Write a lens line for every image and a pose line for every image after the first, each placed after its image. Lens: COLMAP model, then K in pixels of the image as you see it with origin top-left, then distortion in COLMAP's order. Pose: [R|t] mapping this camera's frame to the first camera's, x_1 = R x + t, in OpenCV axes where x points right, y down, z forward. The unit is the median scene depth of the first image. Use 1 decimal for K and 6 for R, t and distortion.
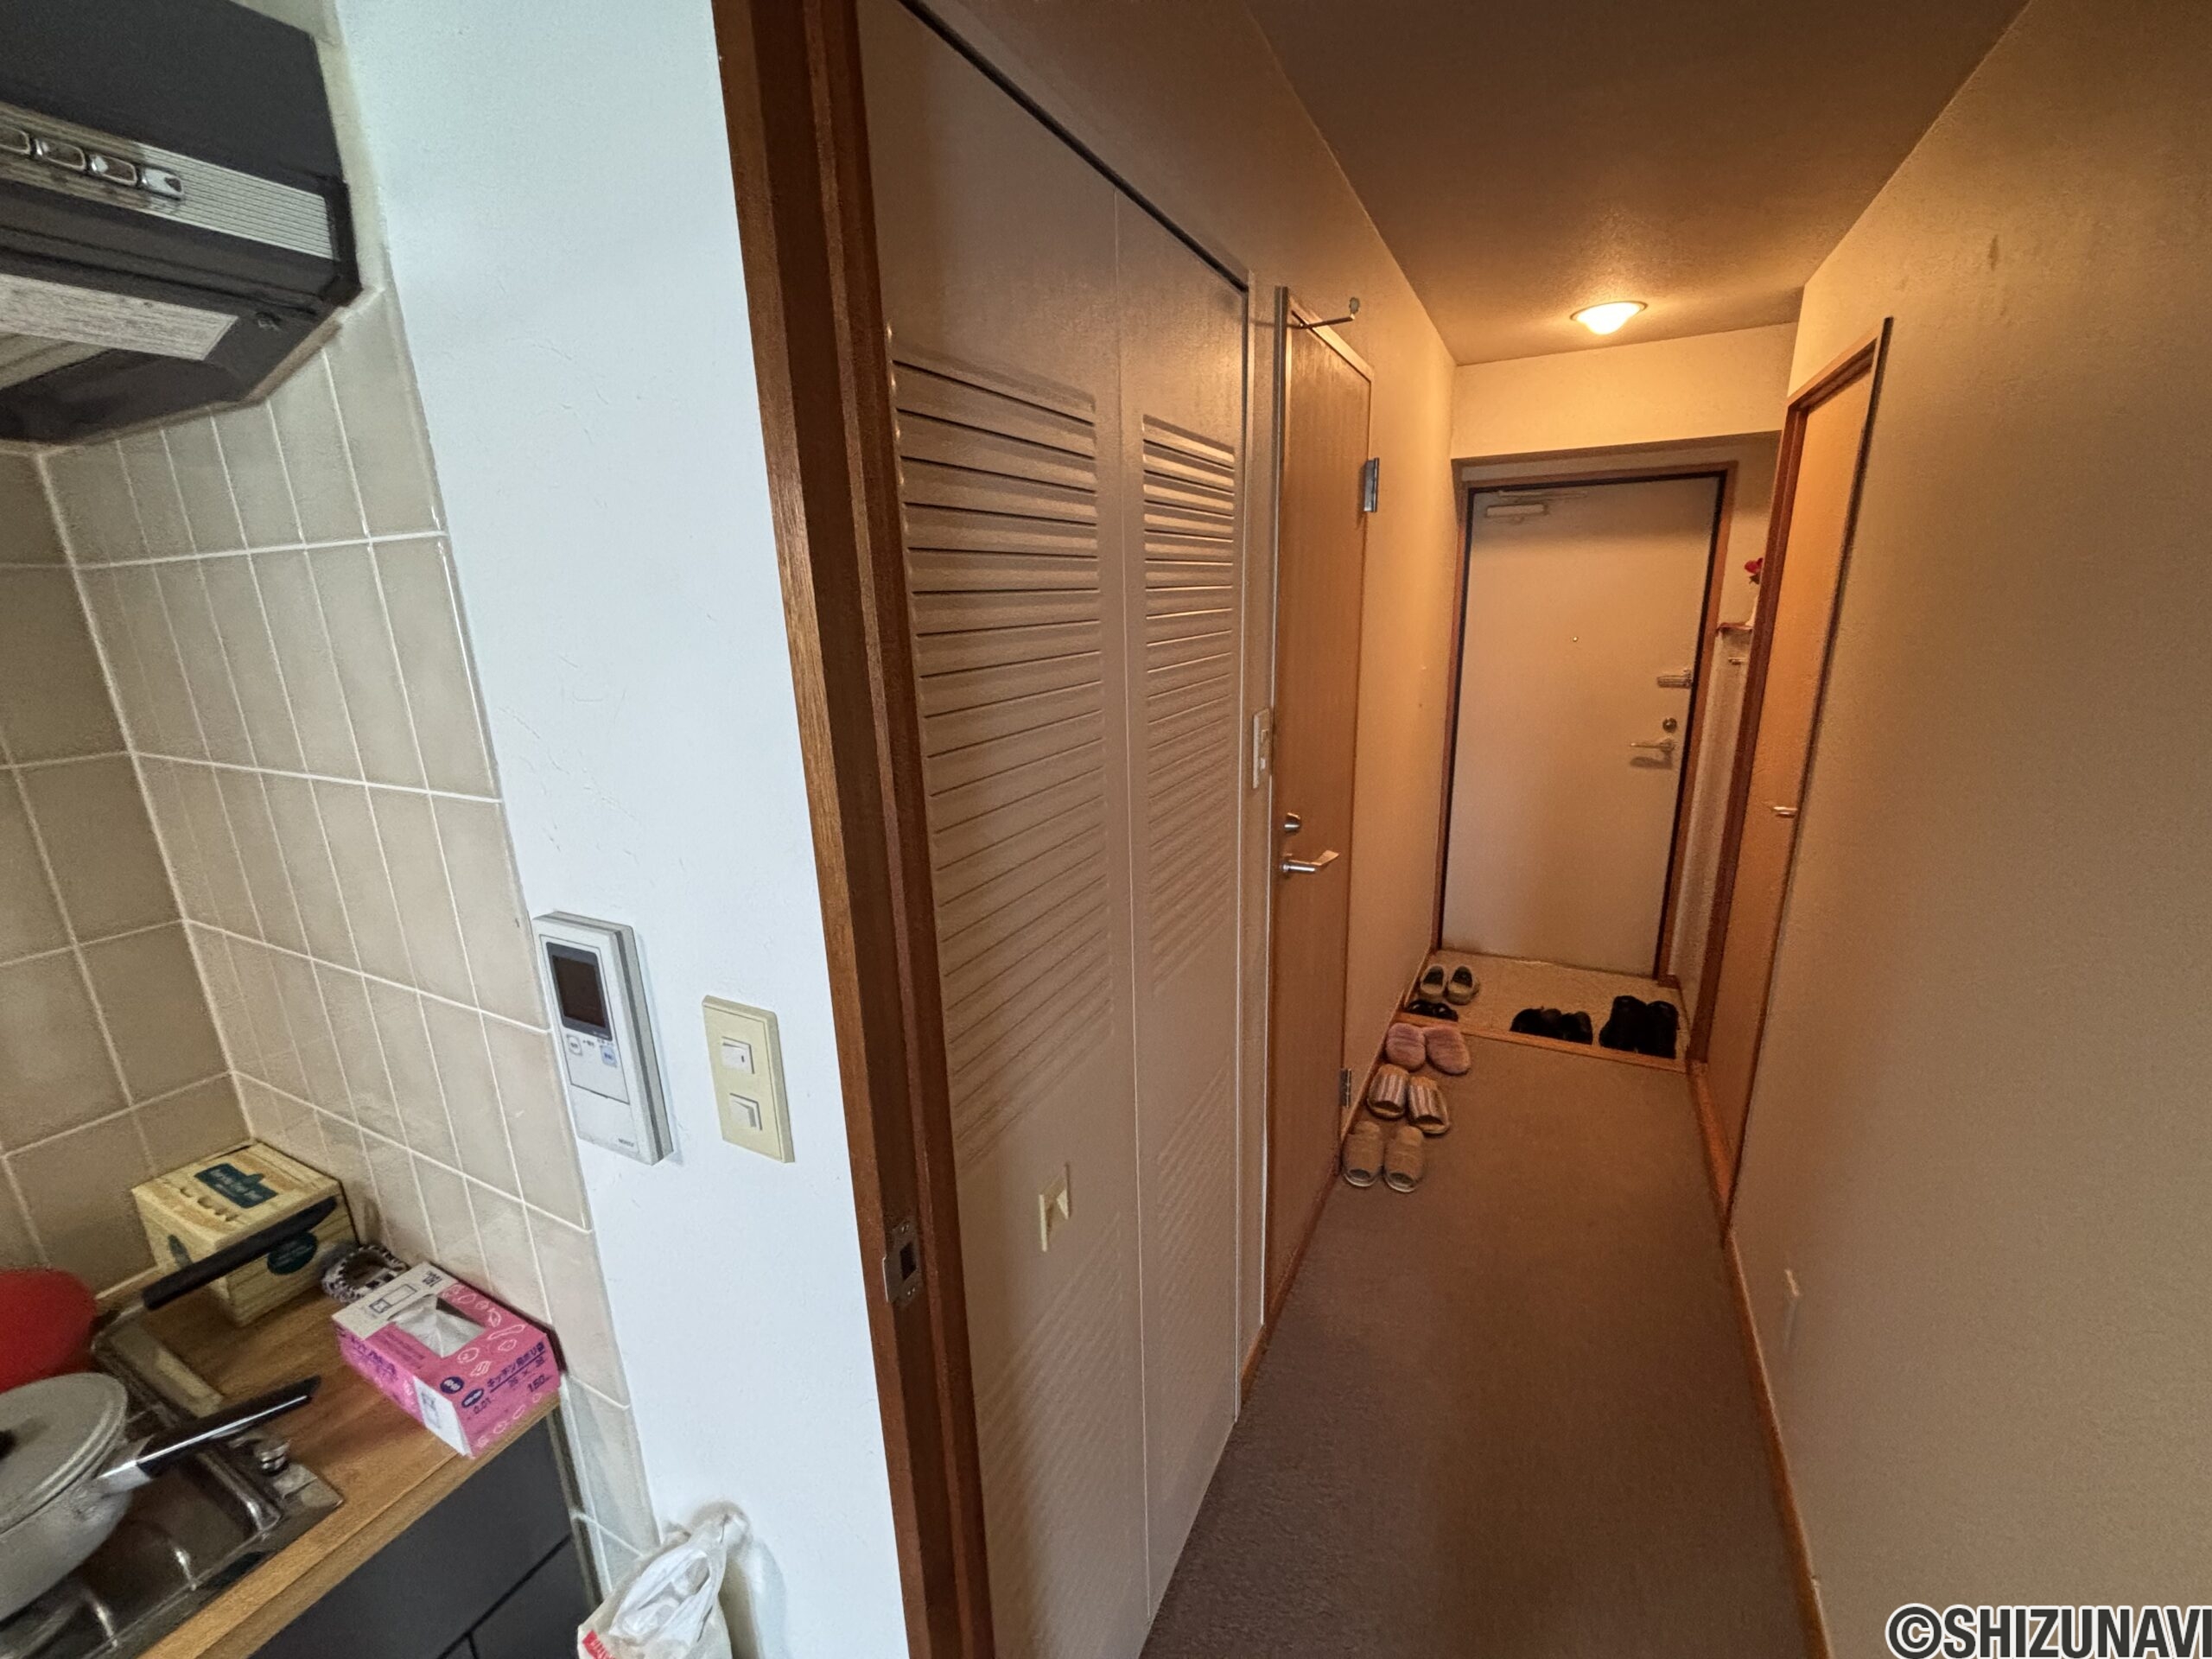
lens RADIAL K [[893.2, 0, 1099.3], [0, 893.2, 832.3], [0, 0, 1]] dist [0.005690, -0.001134]
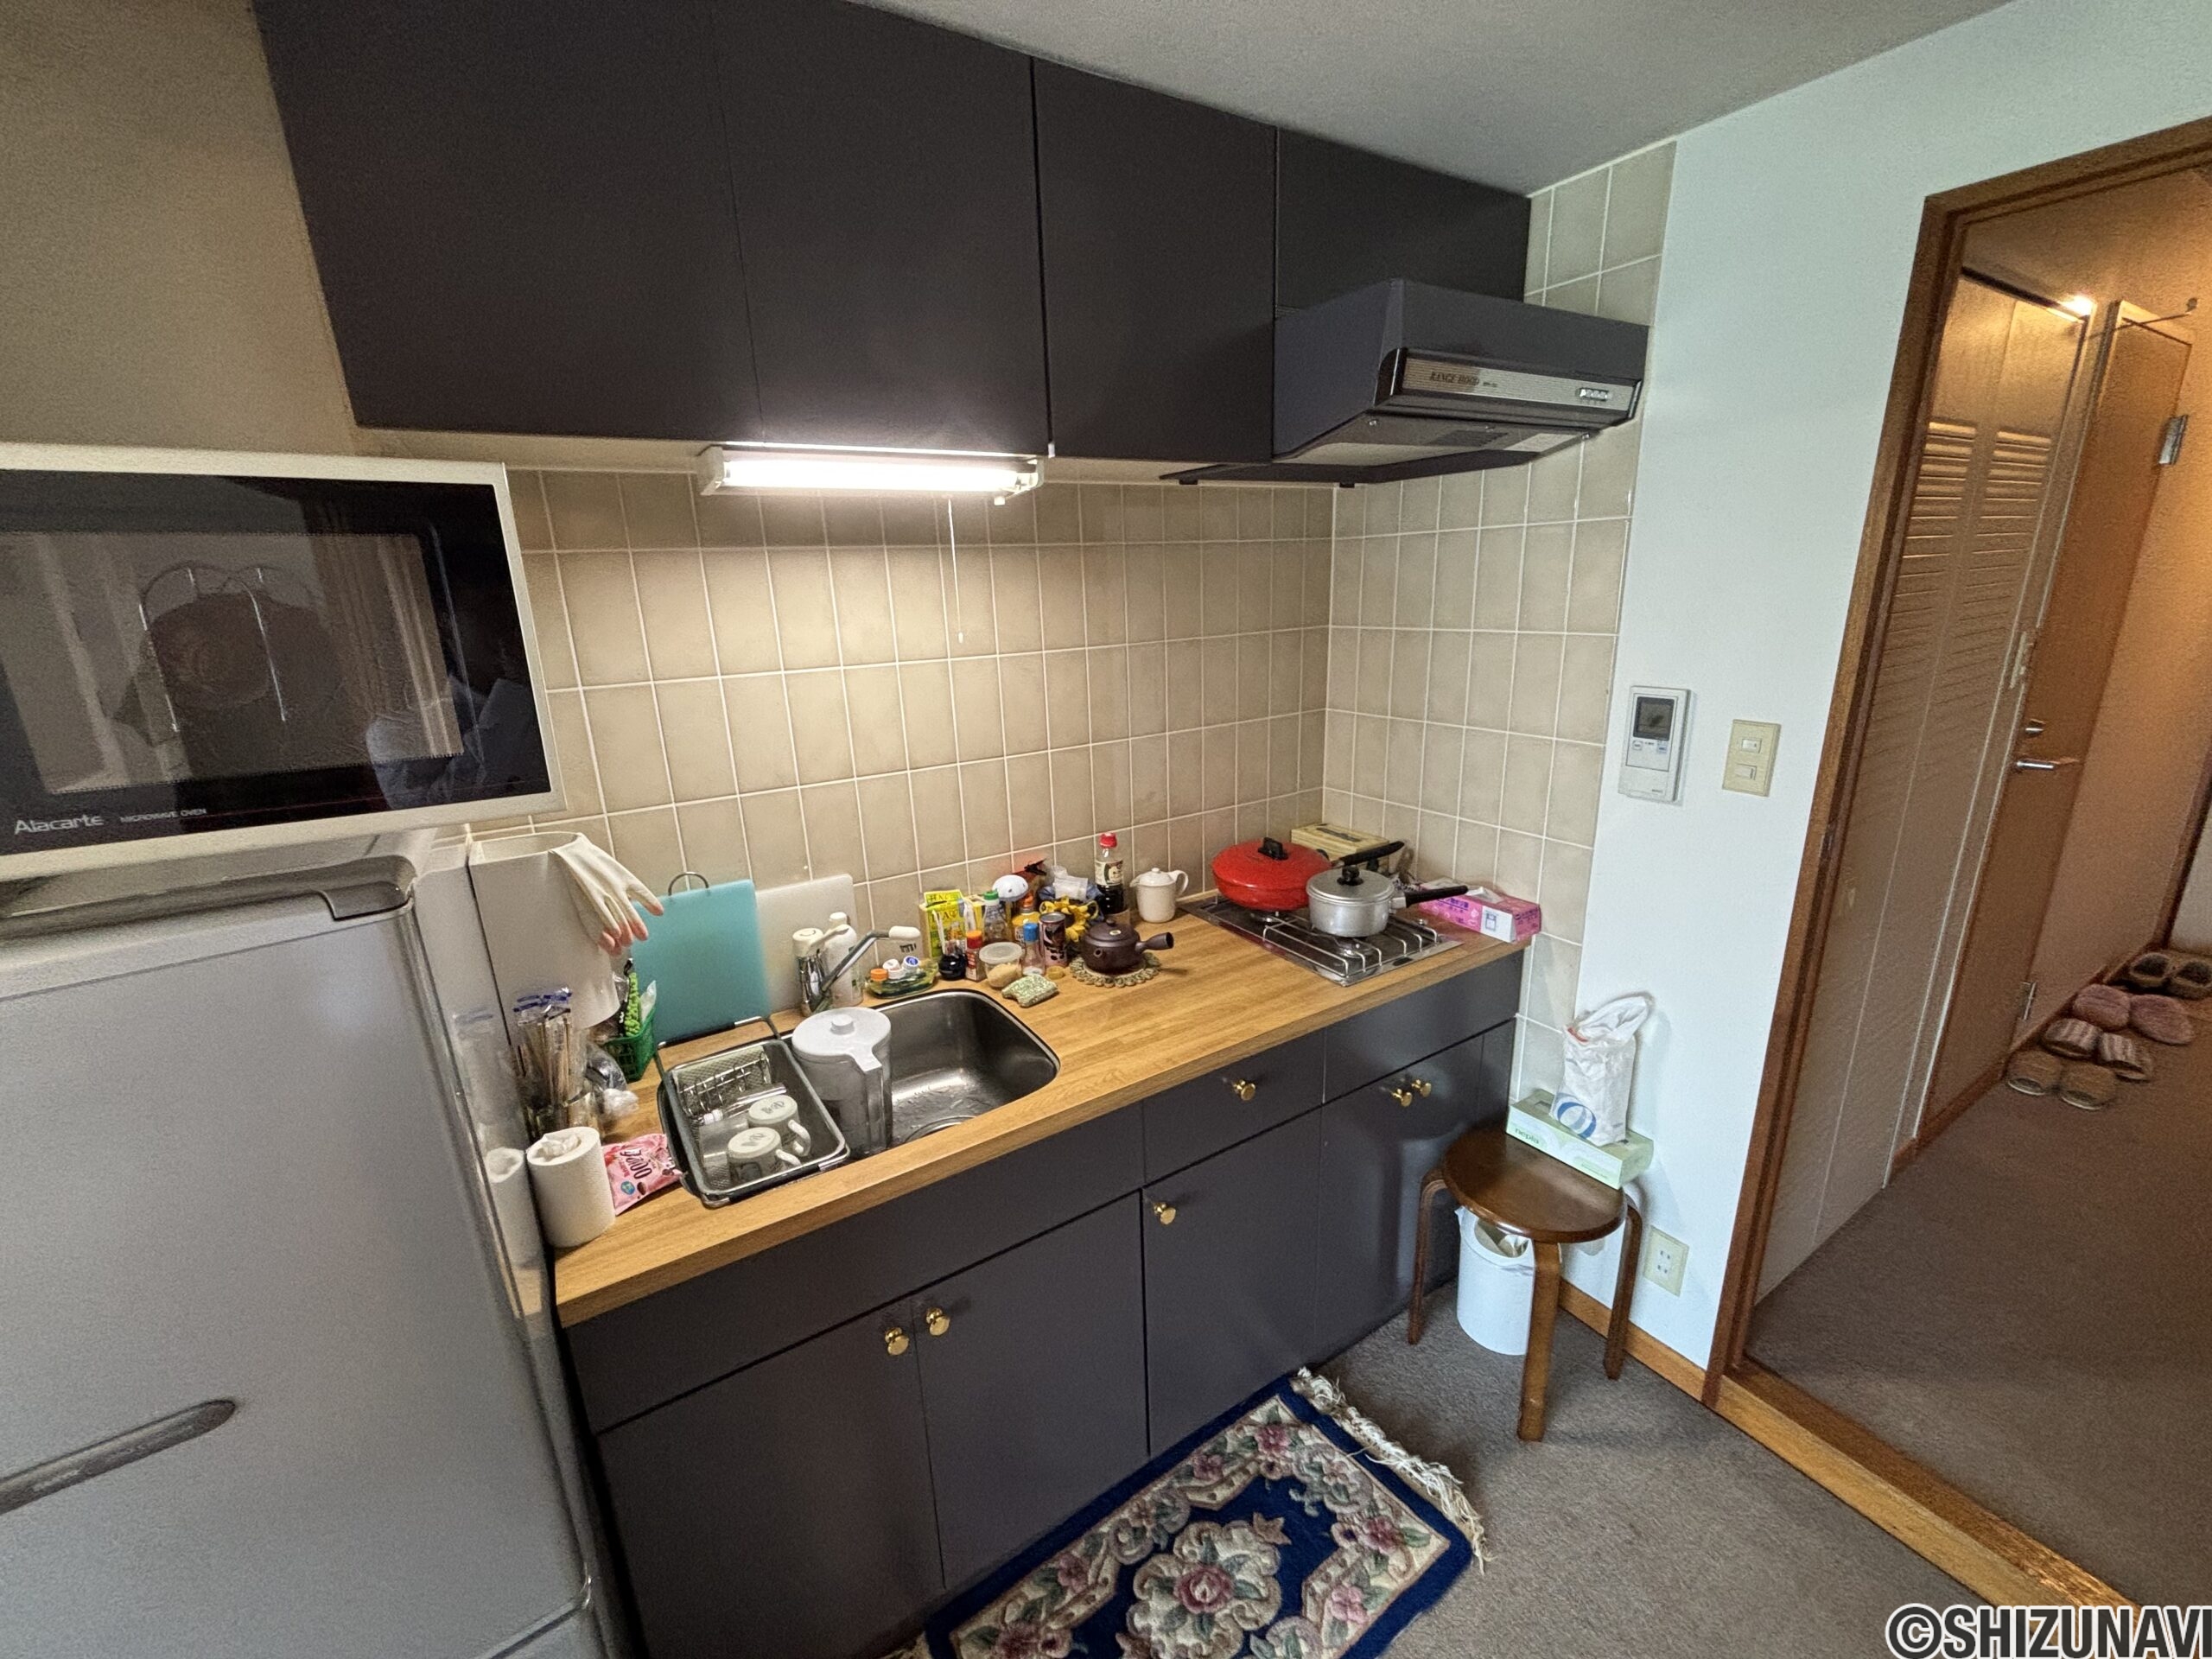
lens RADIAL K [[893.2, 0, 1110.7], [0, 893.2, 836.6], [0, 0, 1]] dist [0.005690, -0.001134]
pose [[0.865171, 0.139784, -0.481601, -0.228000], [-0.121231, 0.990180, 0.069613, 0.173376], [0.486603, -0.001842, 0.873622, -0.597221]]
